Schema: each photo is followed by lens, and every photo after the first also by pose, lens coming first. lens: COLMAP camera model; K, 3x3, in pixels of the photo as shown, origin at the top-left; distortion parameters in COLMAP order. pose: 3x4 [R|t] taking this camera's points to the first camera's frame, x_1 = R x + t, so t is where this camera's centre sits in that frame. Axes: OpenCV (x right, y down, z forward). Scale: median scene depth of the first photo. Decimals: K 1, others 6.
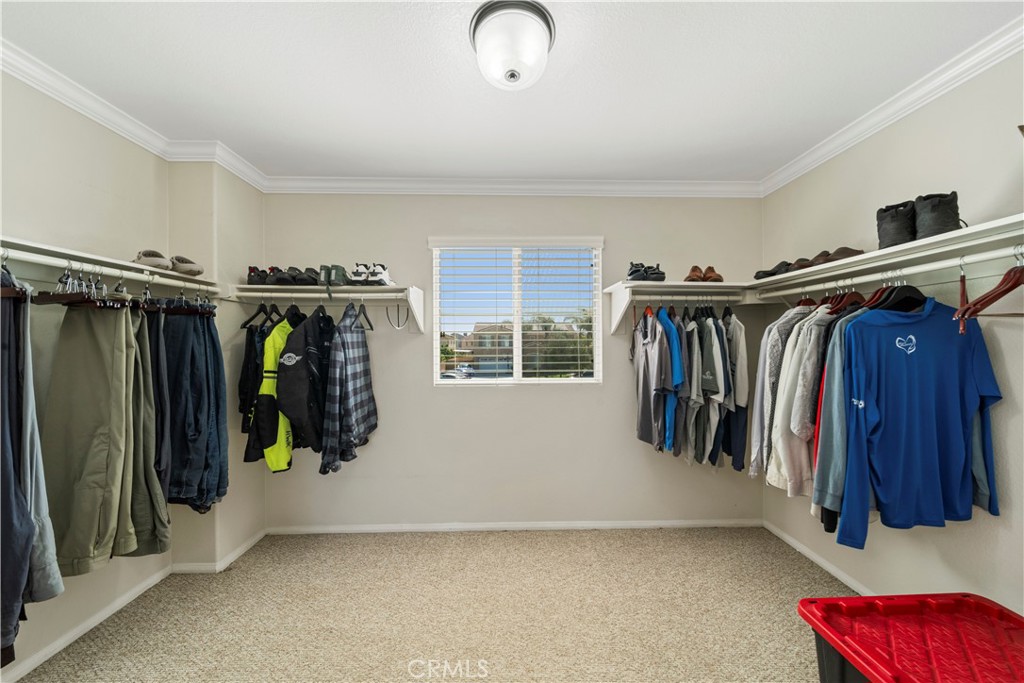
lens RADIAL K [[362.5, 0, 515.3], [0, 362.5, 343.3], [0, 0, 1]] dist [-0.001298, -0.000381]
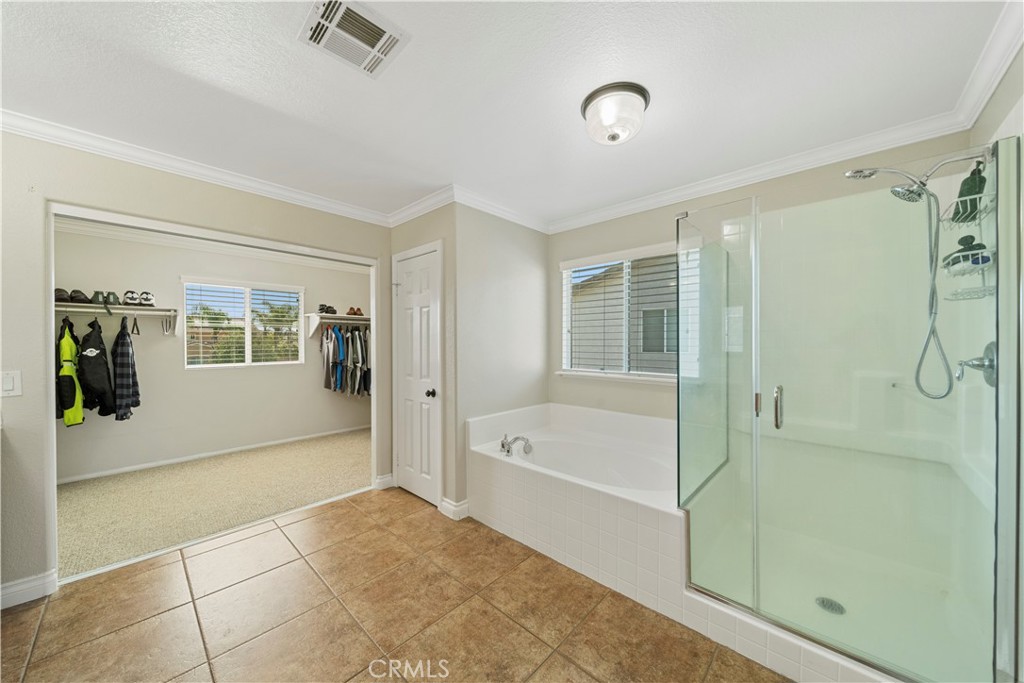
lens RADIAL K [[362.5, 0, 515.3], [0, 362.5, 343.3], [0, 0, 1]] dist [-0.001298, -0.000381]
pose [[0.703042, -0.002481, 0.711144, -0.390994], [0.002178, 0.999997, 0.001336, 0.005482], [-0.711145, 0.000610, 0.703045, -1.321173]]
